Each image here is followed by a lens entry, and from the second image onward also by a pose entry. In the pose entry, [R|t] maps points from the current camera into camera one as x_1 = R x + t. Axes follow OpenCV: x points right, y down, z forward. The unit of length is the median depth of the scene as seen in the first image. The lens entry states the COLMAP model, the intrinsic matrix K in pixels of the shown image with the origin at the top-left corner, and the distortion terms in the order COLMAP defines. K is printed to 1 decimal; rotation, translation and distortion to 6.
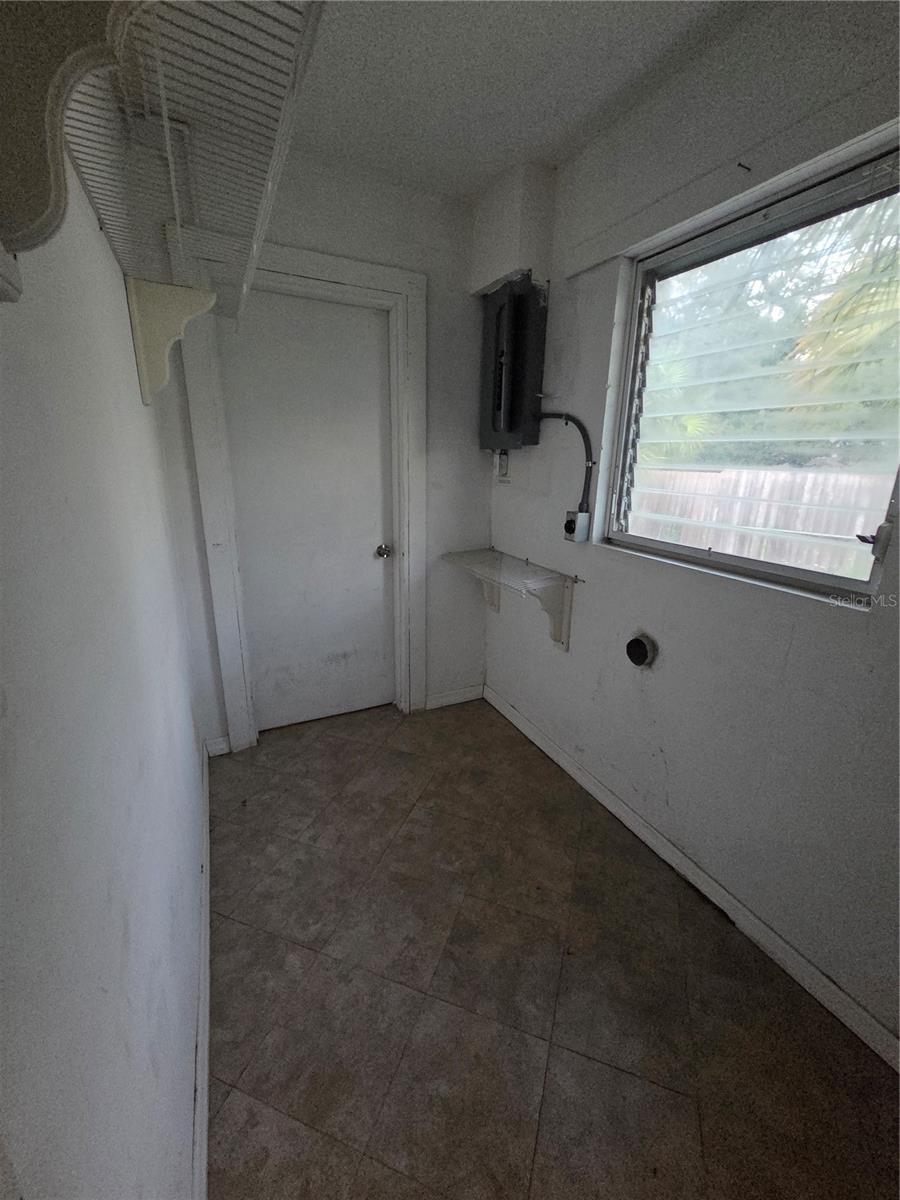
lens RADIAL K [[483.9, 0, 471.8], [0, 483.9, 602.0], [0, 0, 1]] dist [0.002714, 0.000111]
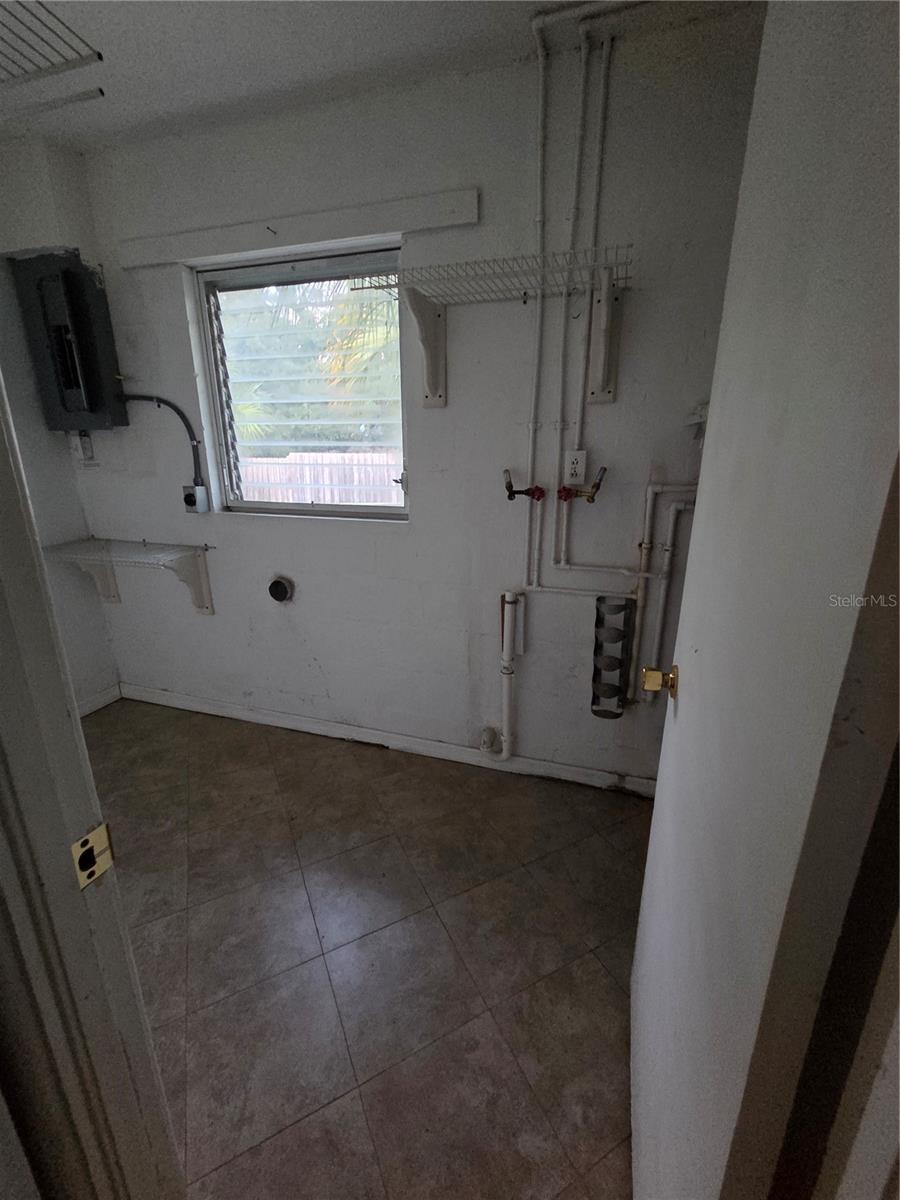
lens RADIAL K [[483.5, 0, 451.8], [0, 483.5, 596.3], [0, 0, 1]] dist [0.013410, -0.000292]
pose [[0.702927, -0.225135, 0.674691, -0.178504], [0.220223, 0.970859, 0.094522, 0.087136], [-0.676310, 0.082141, 0.732023, -0.208917]]
